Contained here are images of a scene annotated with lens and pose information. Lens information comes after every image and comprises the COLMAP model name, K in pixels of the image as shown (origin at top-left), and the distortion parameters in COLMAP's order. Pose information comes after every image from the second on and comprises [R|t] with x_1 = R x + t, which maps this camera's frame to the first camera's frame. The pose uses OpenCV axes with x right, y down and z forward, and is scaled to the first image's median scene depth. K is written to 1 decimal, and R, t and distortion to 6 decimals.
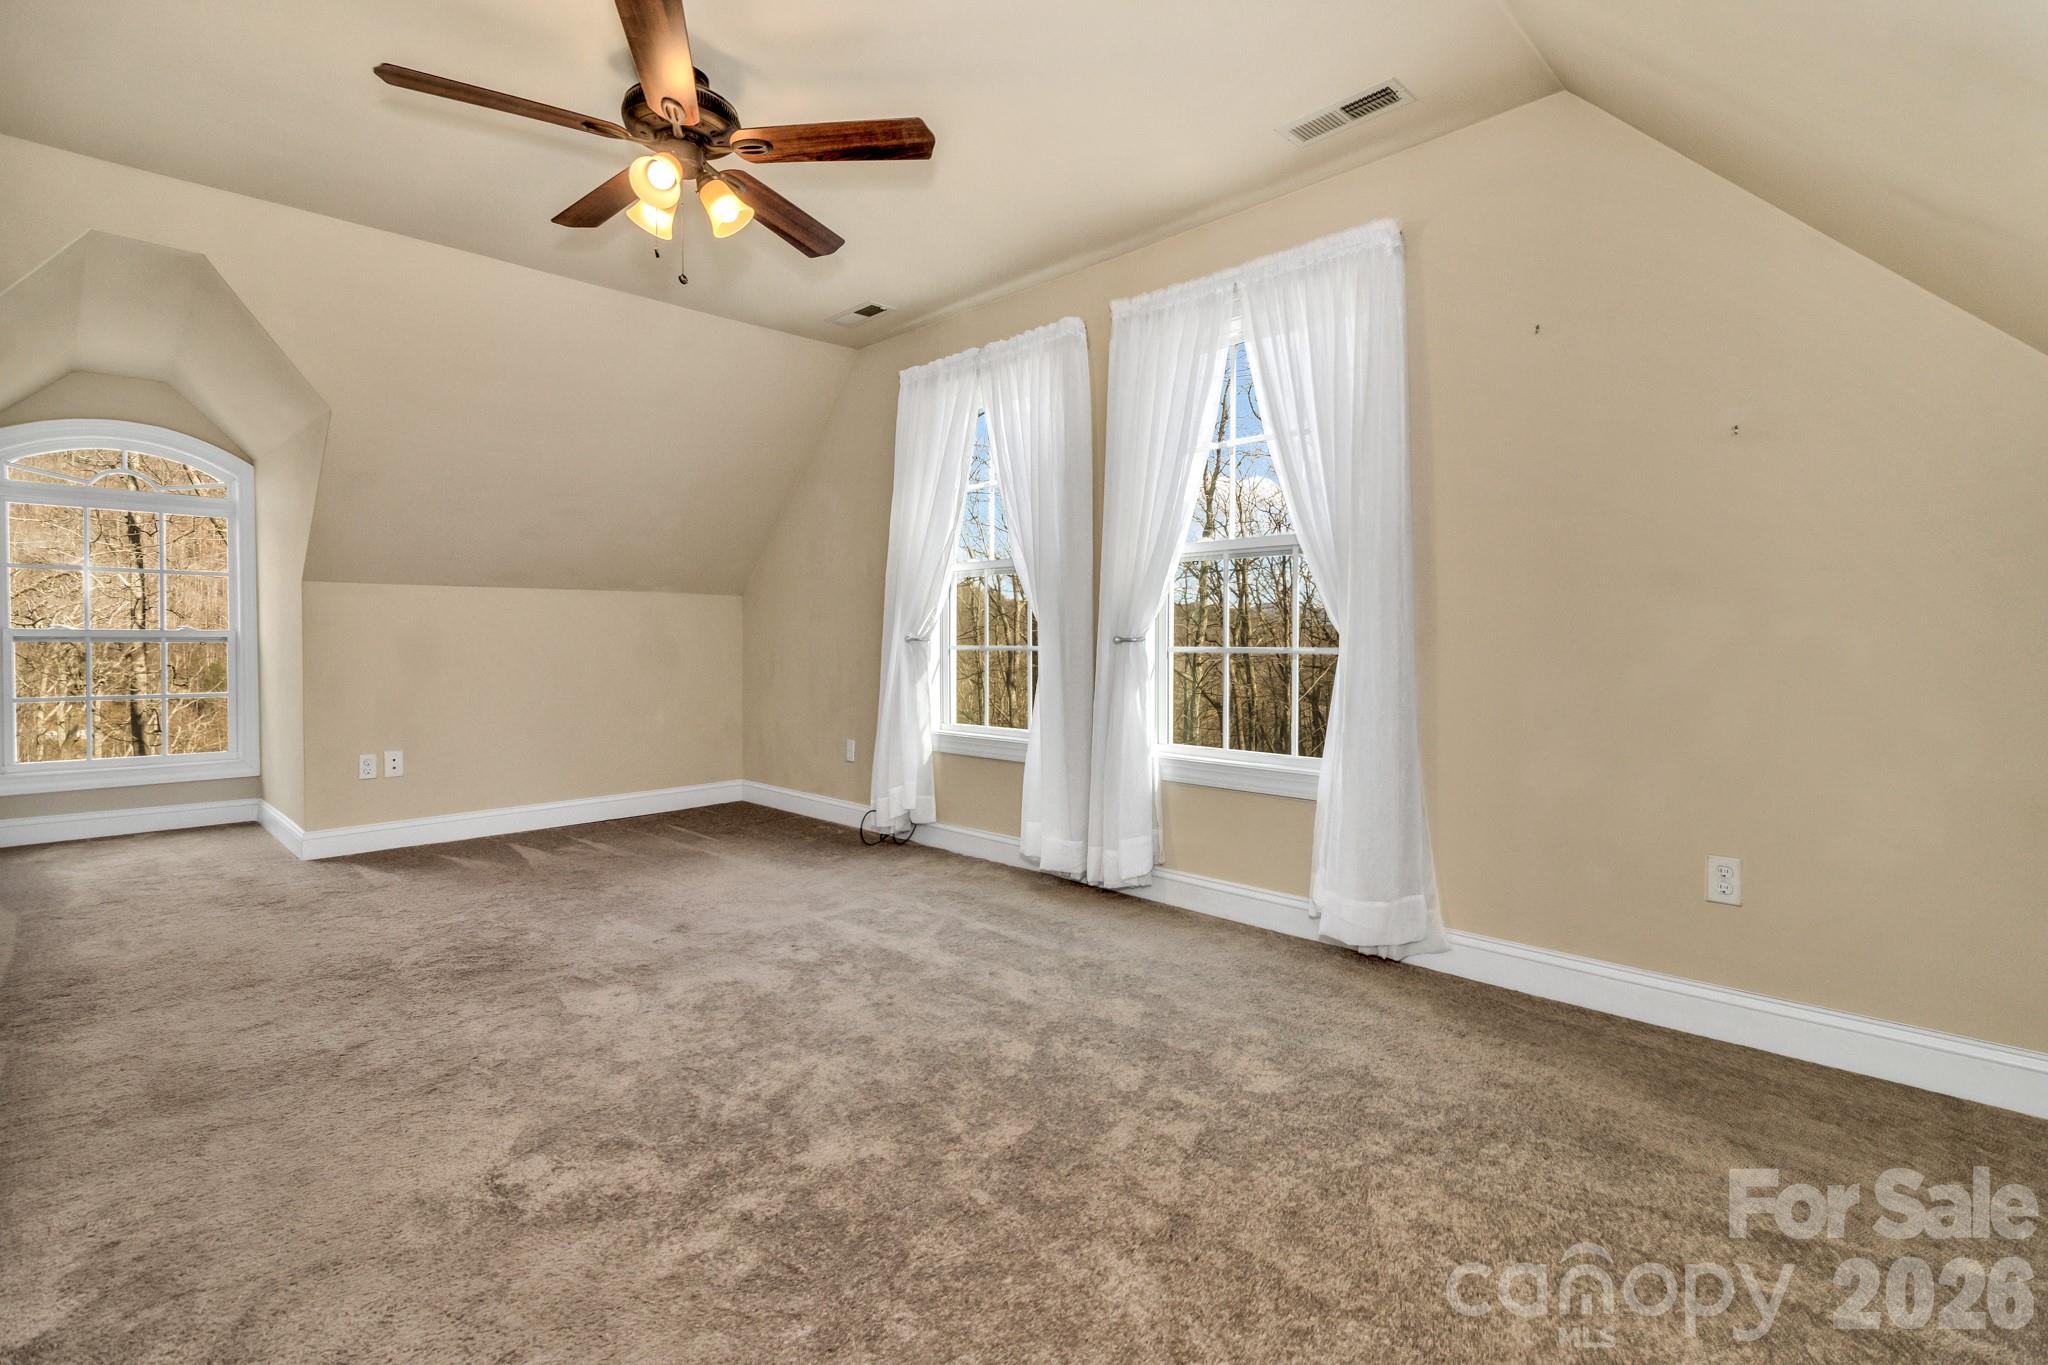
lens RADIAL K [[951.2, 0, 1029.4], [0, 951.2, 668.2], [0, 0, 1]] dist [0.001171, 0.000043]
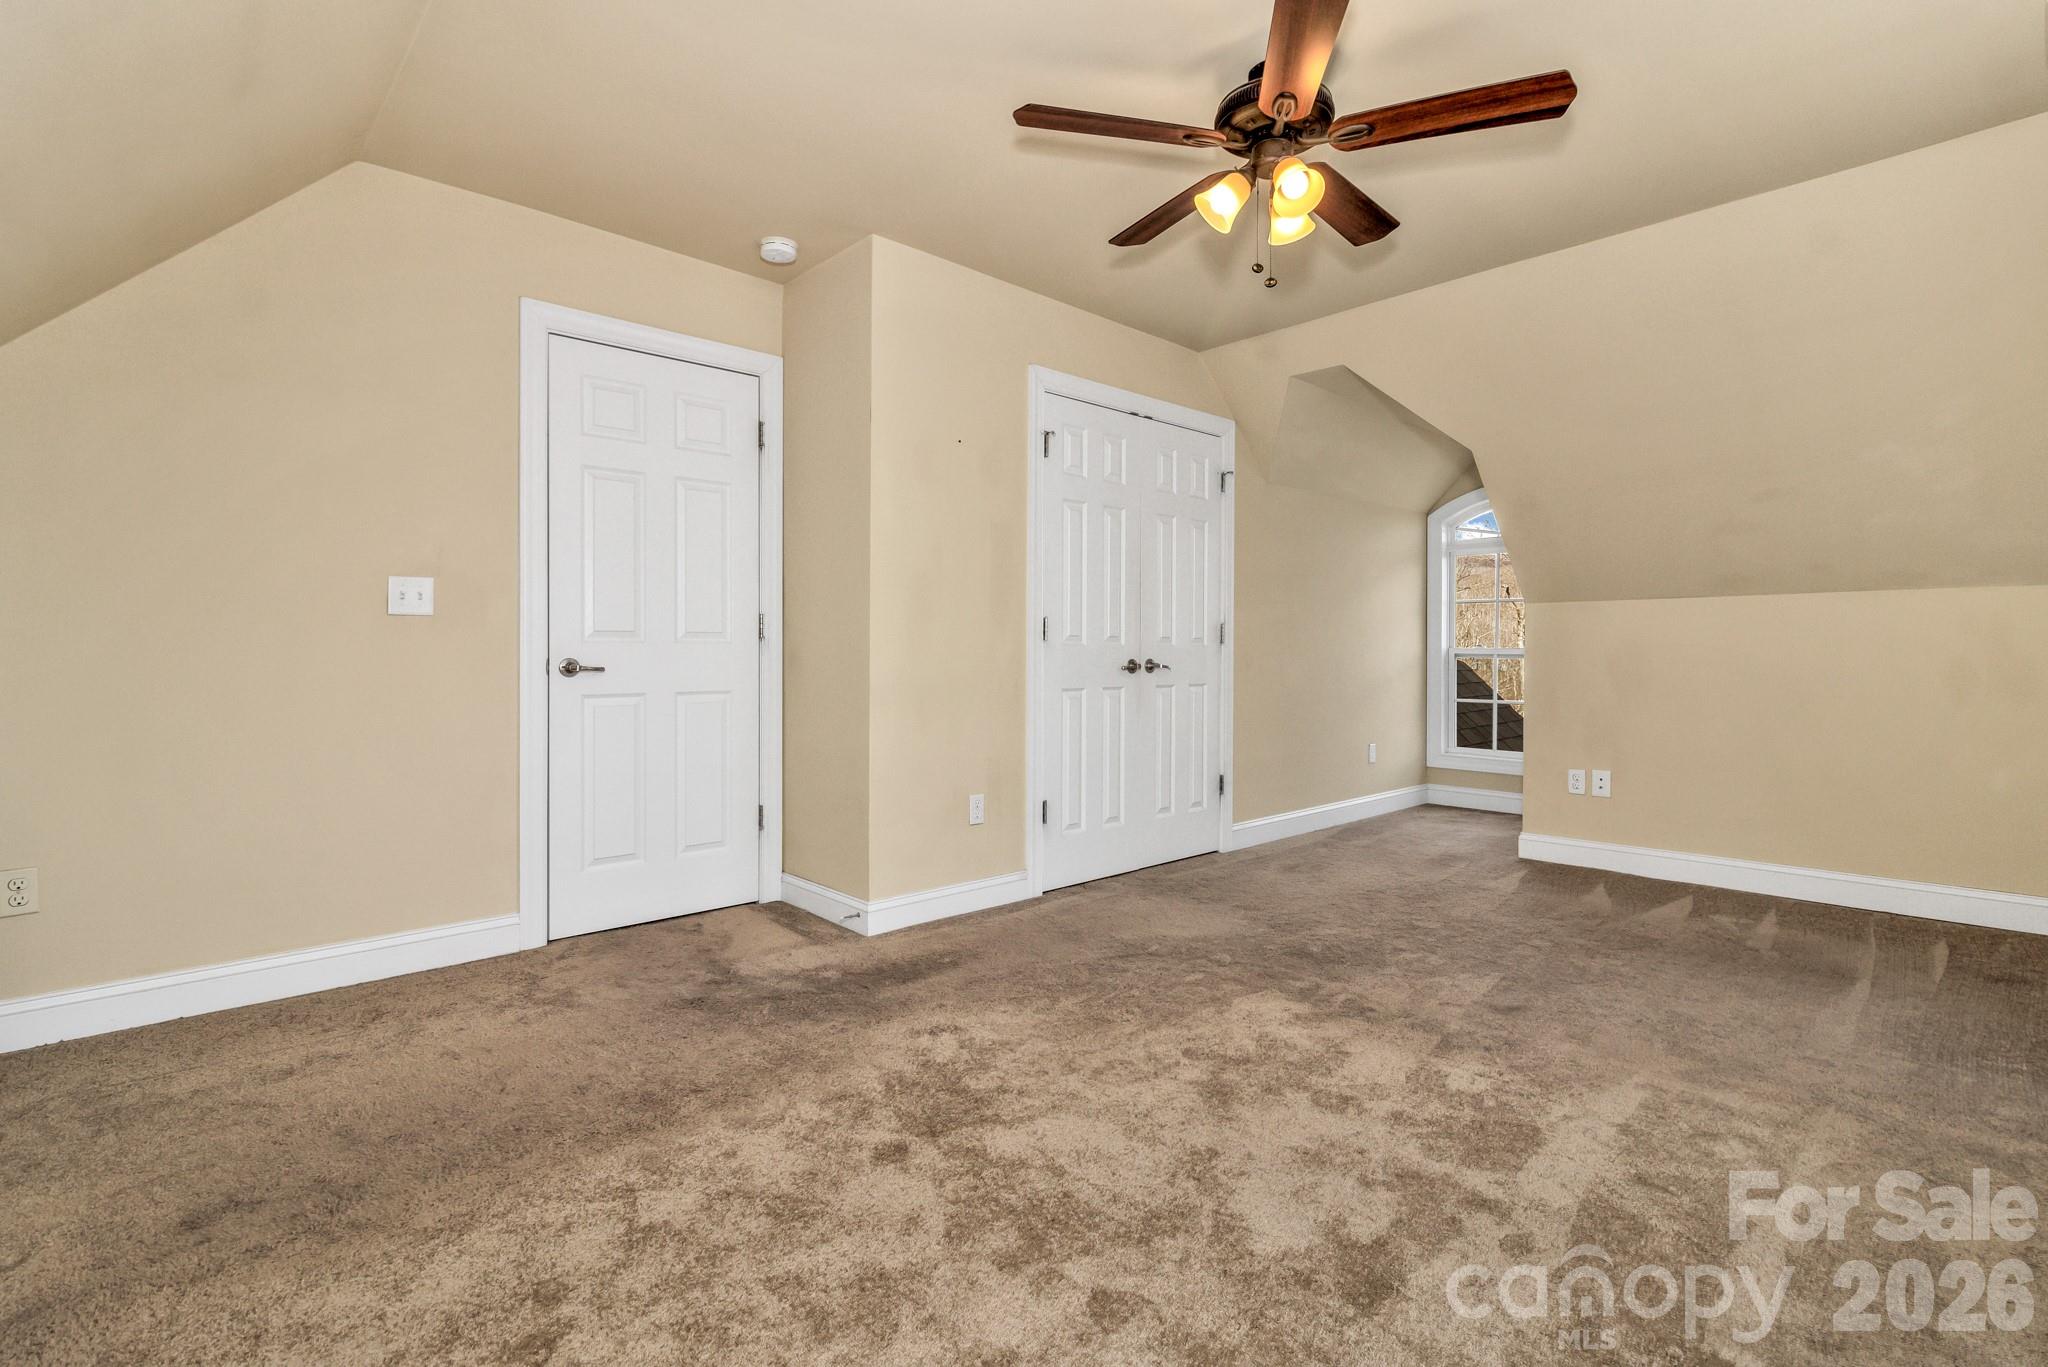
lens RADIAL K [[951.2, 0, 1028.9], [0, 951.2, 663.9], [0, 0, 1]] dist [0.001171, 0.000043]
pose [[-0.034744, 0.009294, -0.999353, 0.498799], [-0.032571, 0.999415, 0.010427, -0.020845], [0.998865, 0.032912, -0.034420, 0.650074]]
